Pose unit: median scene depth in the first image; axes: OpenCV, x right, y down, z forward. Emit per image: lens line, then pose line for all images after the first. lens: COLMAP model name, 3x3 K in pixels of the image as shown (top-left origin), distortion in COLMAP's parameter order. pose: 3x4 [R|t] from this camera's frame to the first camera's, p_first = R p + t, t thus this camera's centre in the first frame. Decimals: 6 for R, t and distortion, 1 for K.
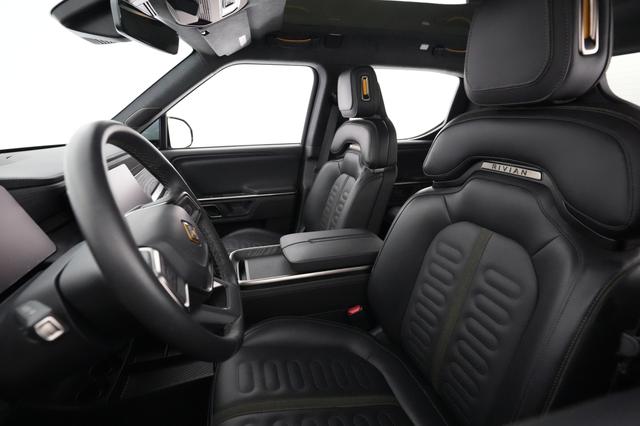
lens RADIAL K [[313.4, 0, 320.0], [0, 313.4, 213.0], [0, 0, 1]] dist [-0.000104, 0.000073]
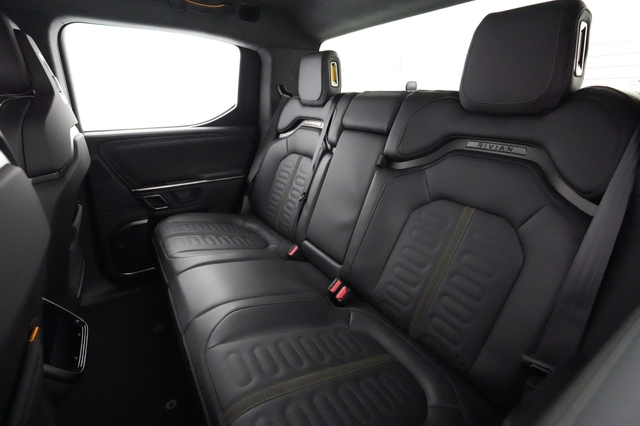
lens RADIAL K [[313.4, 0, 320.0], [0, 313.4, 213.0], [0, 0, 1]] dist [-0.000104, 0.000073]
pose [[0.942169, -0.080744, 0.325266, -0.355876], [0.061700, 0.995744, 0.068465, -0.009076], [-0.329410, -0.044437, 0.943141, 0.064700]]
